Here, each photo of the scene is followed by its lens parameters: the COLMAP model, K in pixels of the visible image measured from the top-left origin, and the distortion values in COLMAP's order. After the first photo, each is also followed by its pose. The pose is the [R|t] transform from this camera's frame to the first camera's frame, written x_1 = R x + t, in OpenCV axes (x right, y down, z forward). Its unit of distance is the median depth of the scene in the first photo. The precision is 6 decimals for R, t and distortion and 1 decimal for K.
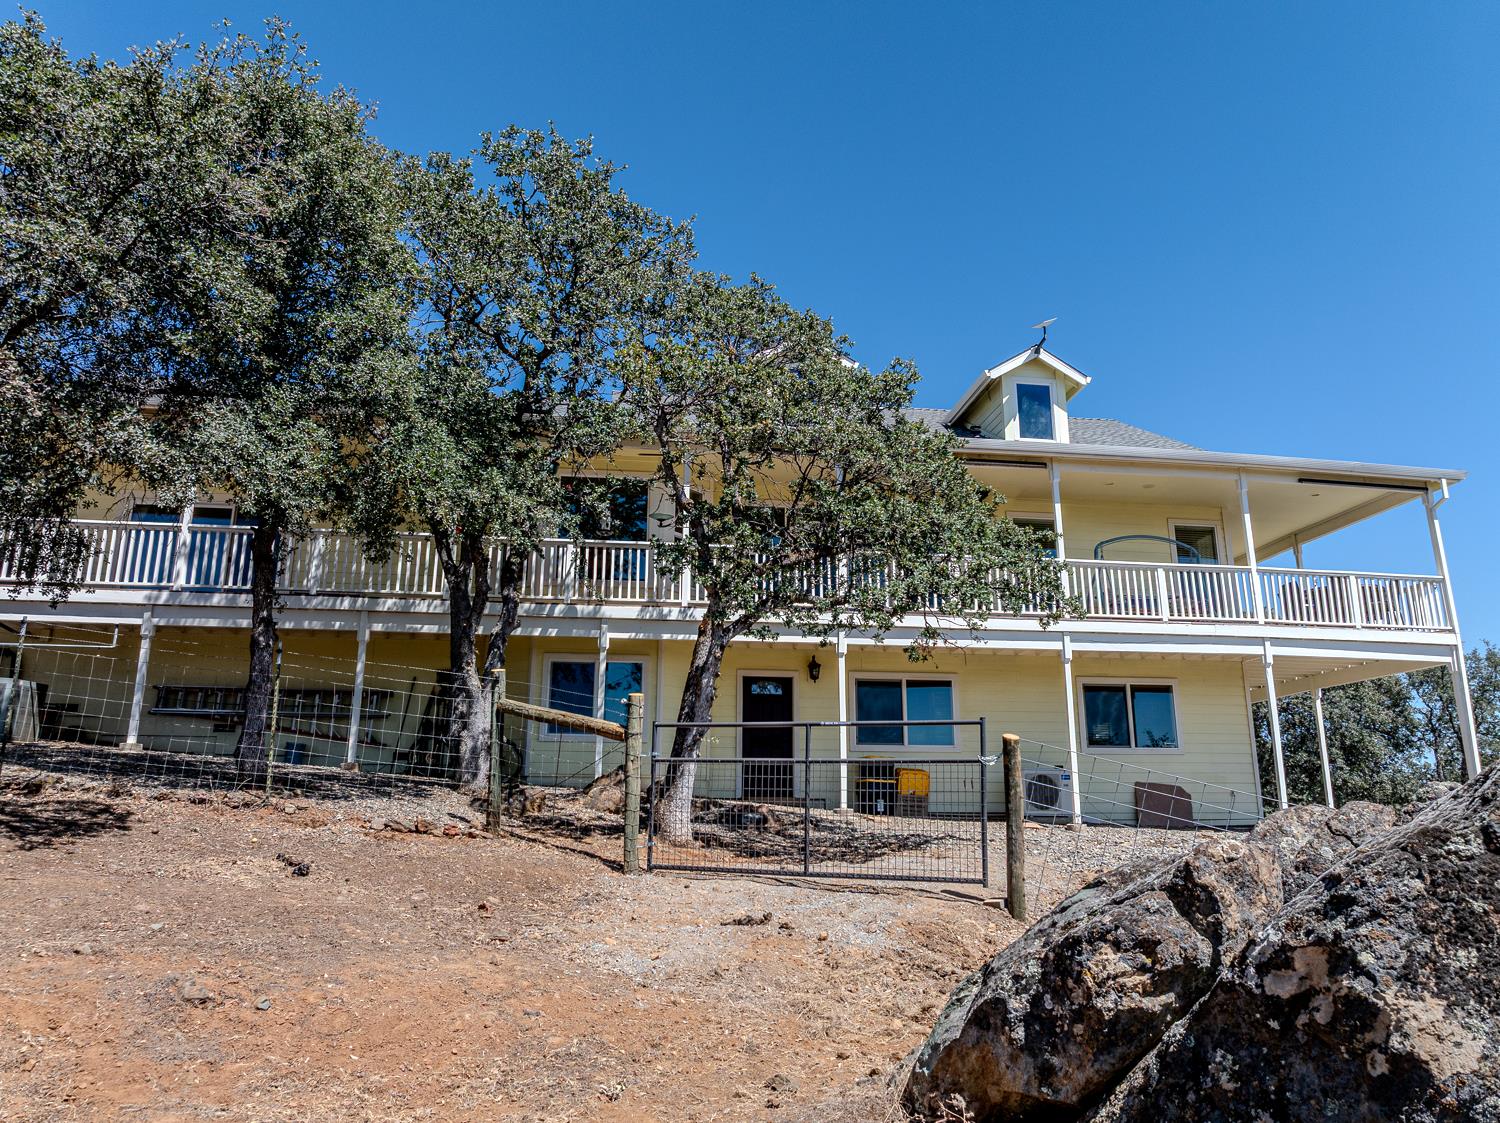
lens RADIAL K [[1049.4, 0, 752.8], [0, 1049.4, 553.6], [0, 0, 1]] dist [-0.039069, 0.025979]
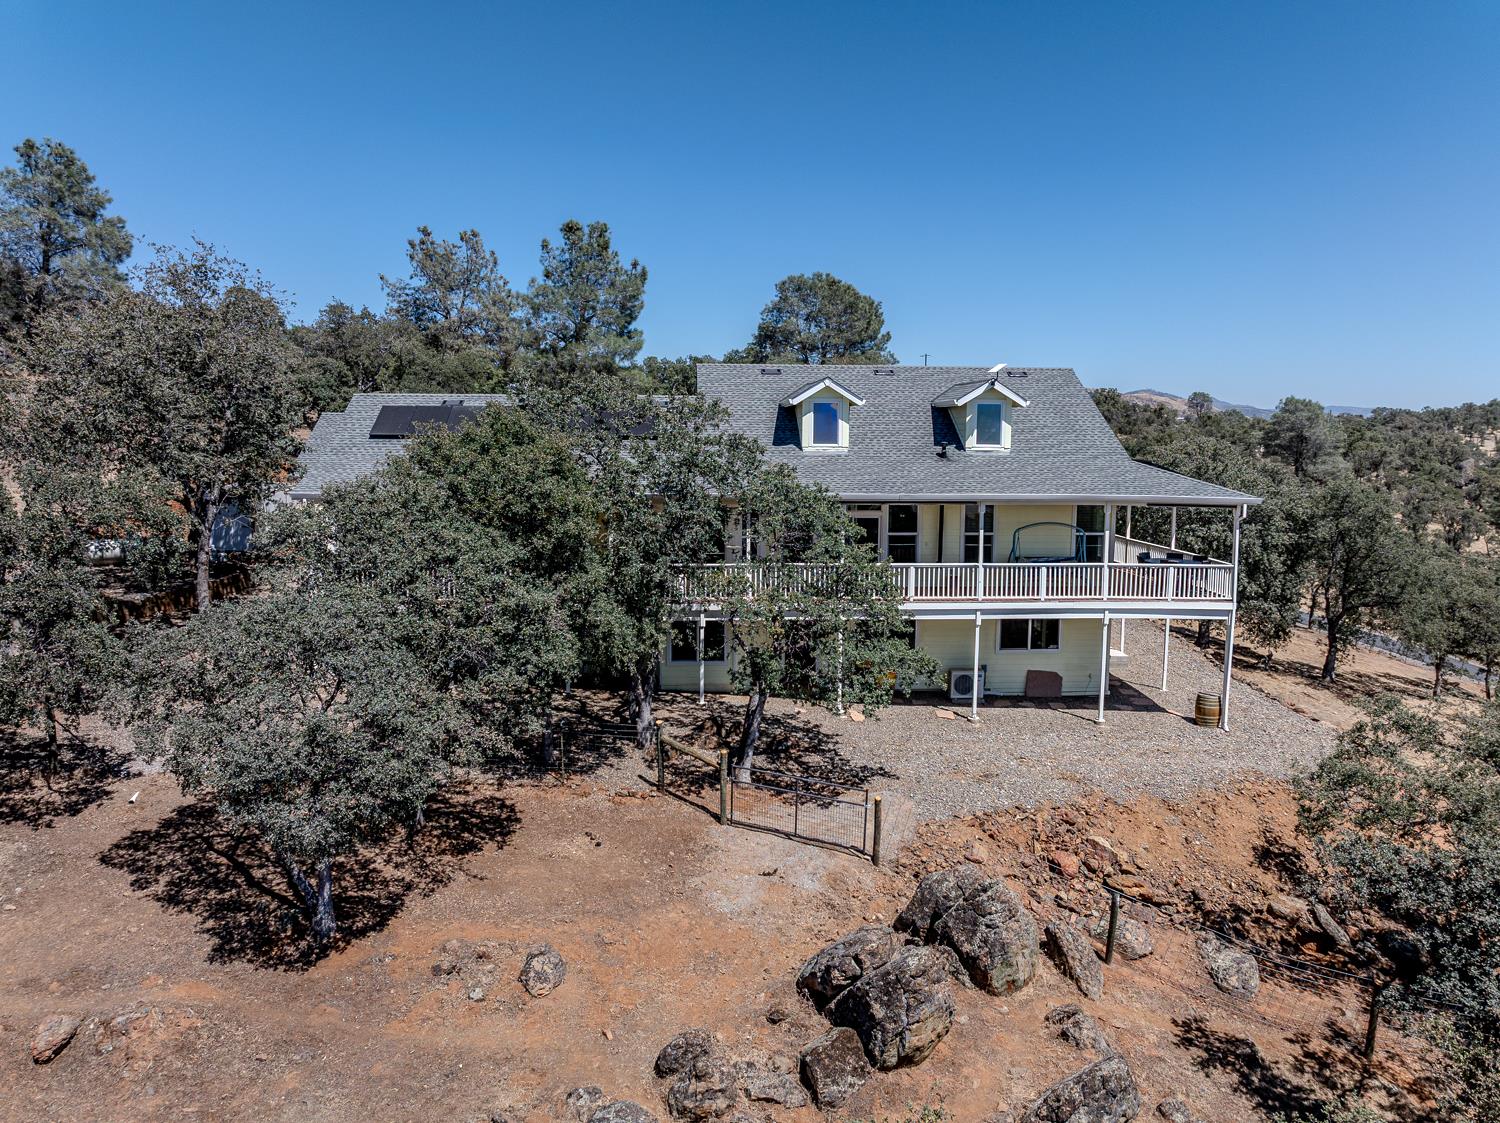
lens RADIAL K [[1049.4, 0, 752.8], [0, 1049.4, 553.6], [0, 0, 1]] dist [-0.039069, 0.025979]
pose [[0.997286, 0.011033, -0.072796, 0.065352], [0.016516, 0.929990, 0.367212, -0.643677], [0.071752, -0.367418, 0.927284, -0.549888]]
